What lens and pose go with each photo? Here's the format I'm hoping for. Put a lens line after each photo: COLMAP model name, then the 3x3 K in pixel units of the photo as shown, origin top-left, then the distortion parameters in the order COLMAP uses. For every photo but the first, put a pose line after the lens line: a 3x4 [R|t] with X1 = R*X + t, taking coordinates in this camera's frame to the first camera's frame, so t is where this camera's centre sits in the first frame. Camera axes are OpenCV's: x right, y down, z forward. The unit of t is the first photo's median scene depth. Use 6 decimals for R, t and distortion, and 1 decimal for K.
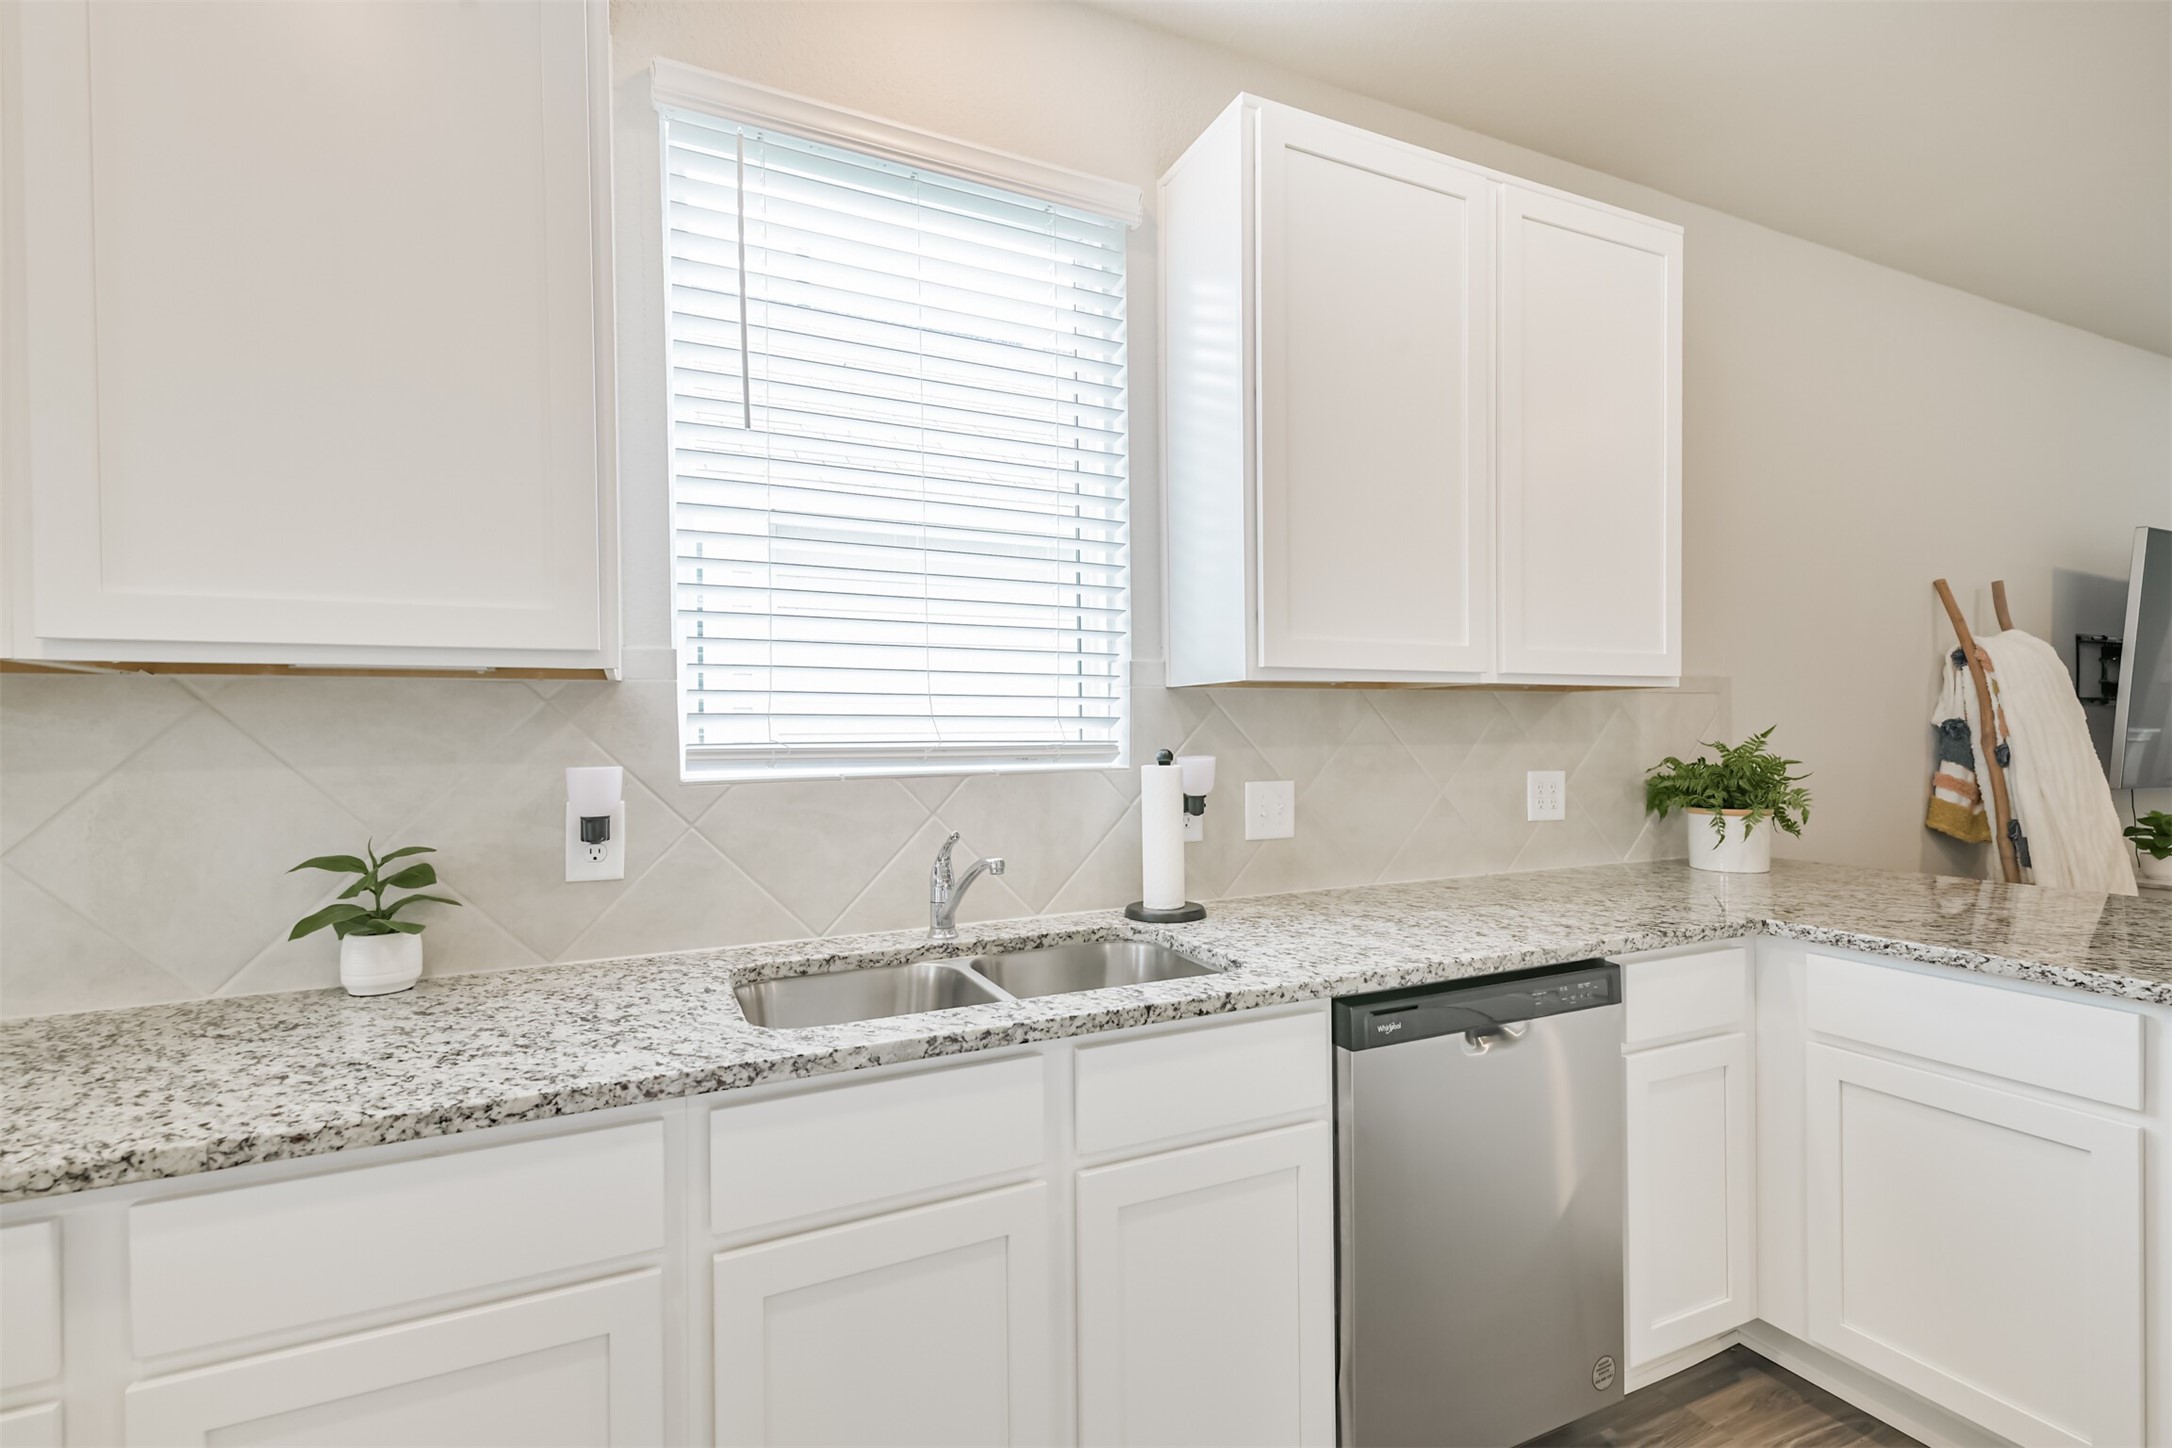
lens RADIAL K [[994.4, 0, 1092.5], [0, 994.4, 739.9], [0, 0, 1]] dist [0.018028, -0.000339]
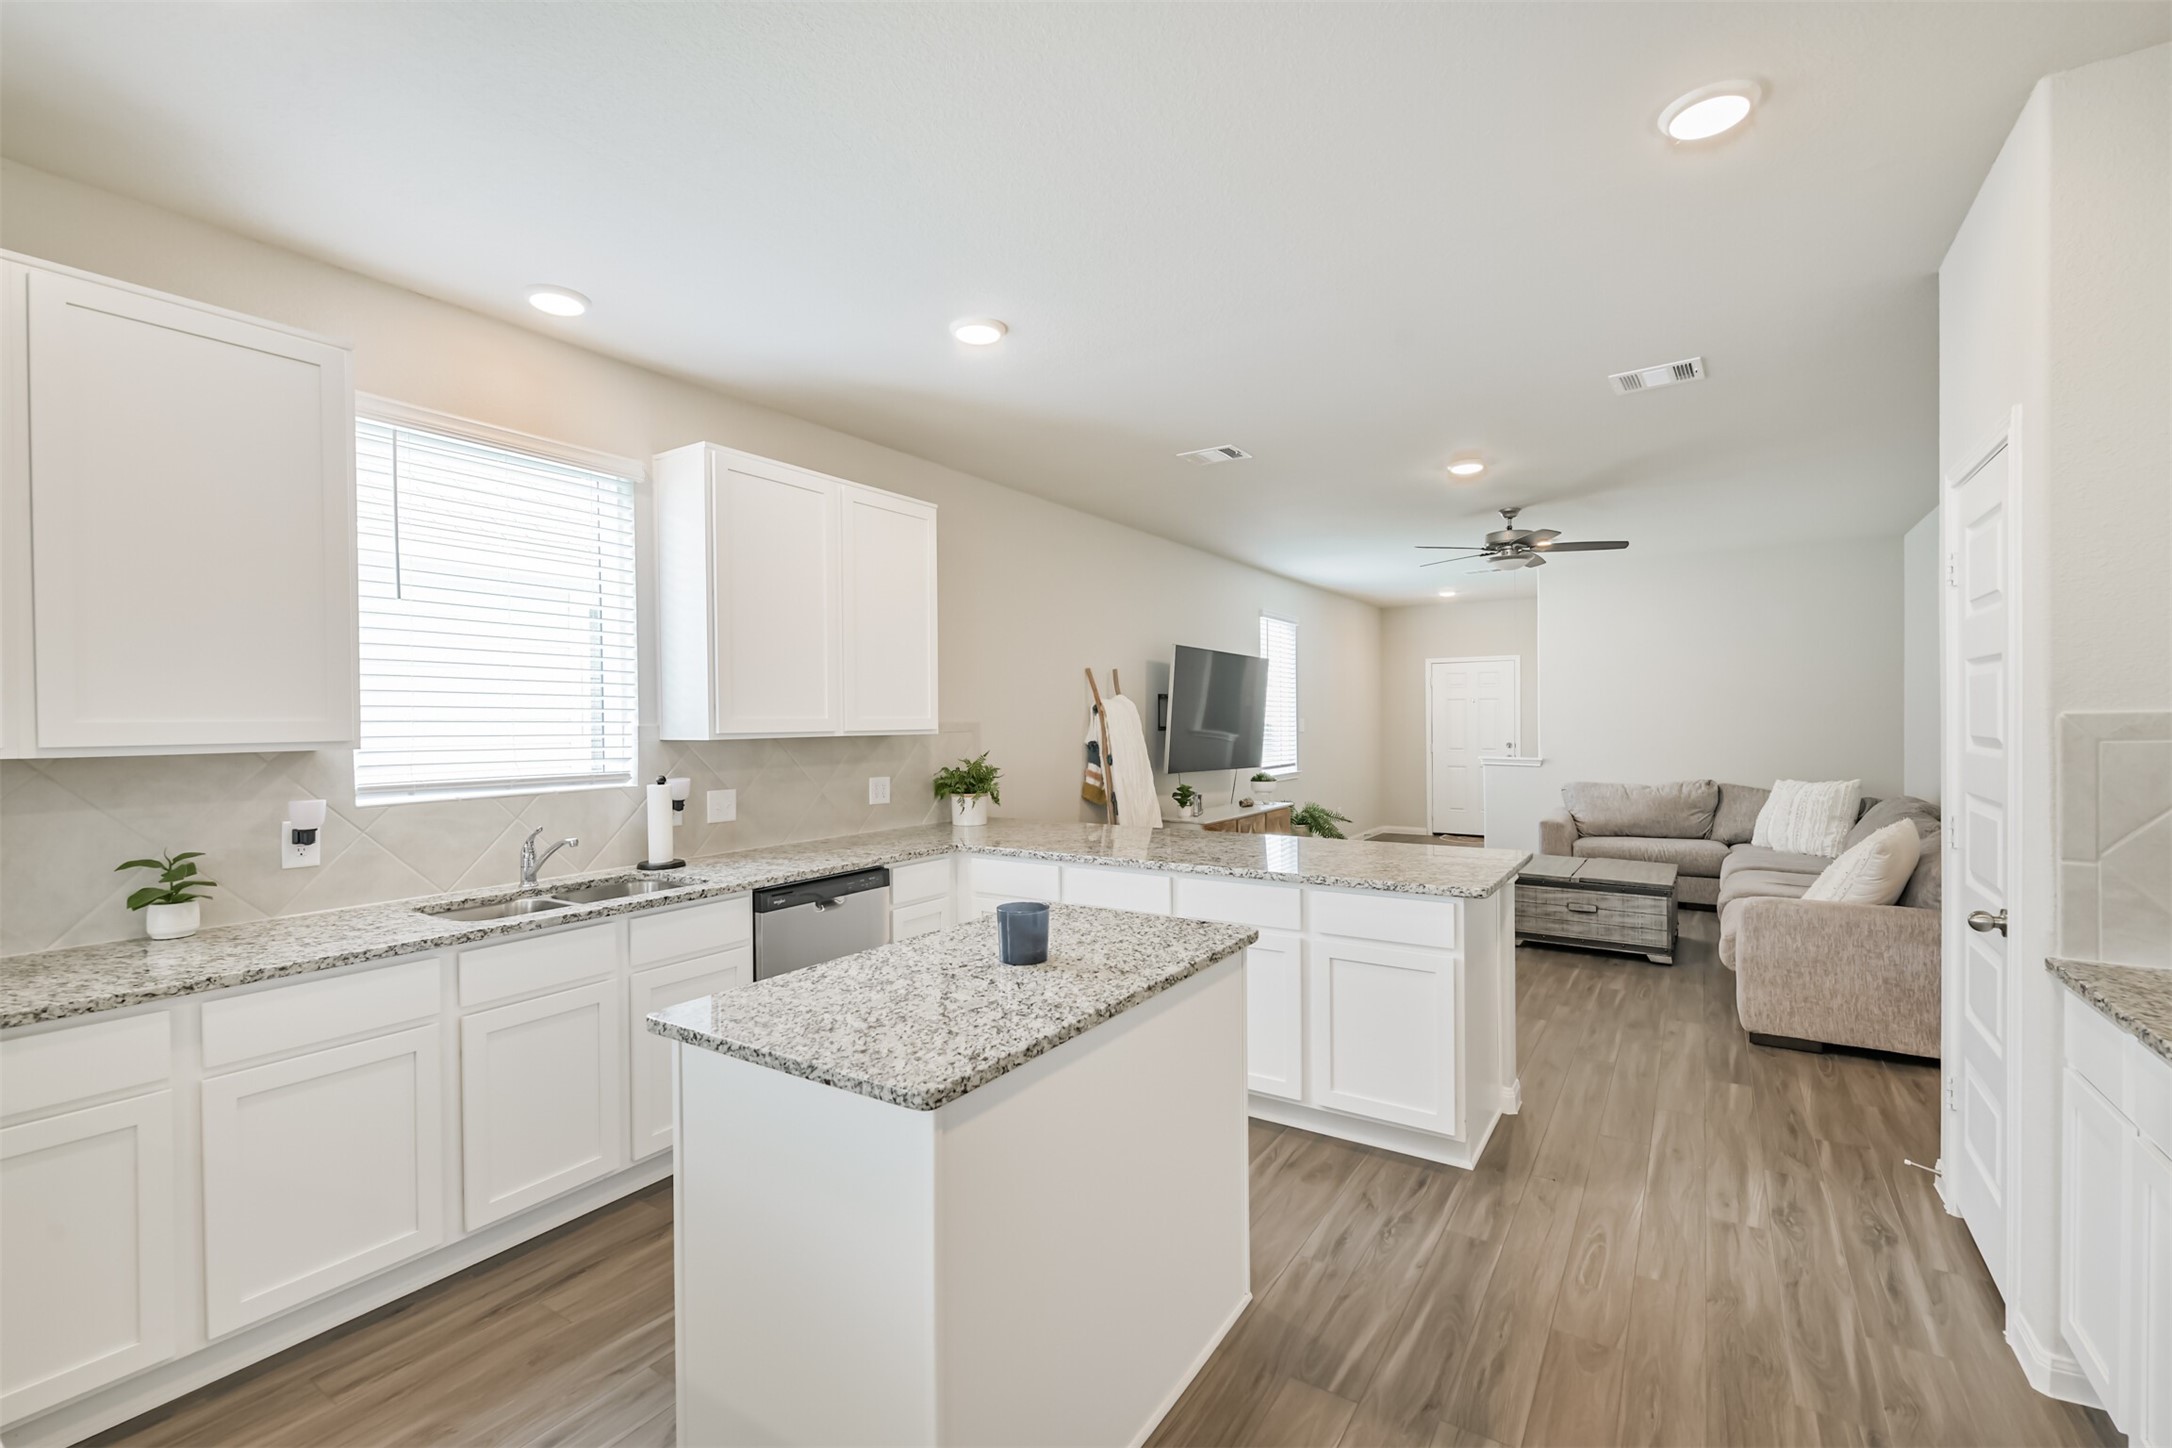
lens RADIAL K [[938.1, 0, 1086.0], [0, 938.1, 724.0], [0, 0, 1]] dist [0.023291, -0.009578]
pose [[0.852195, -0.001145, 0.523223, -0.169676], [0.004842, 0.999972, -0.005697, -0.072856], [-0.523202, 0.007388, 0.852177, -0.895908]]
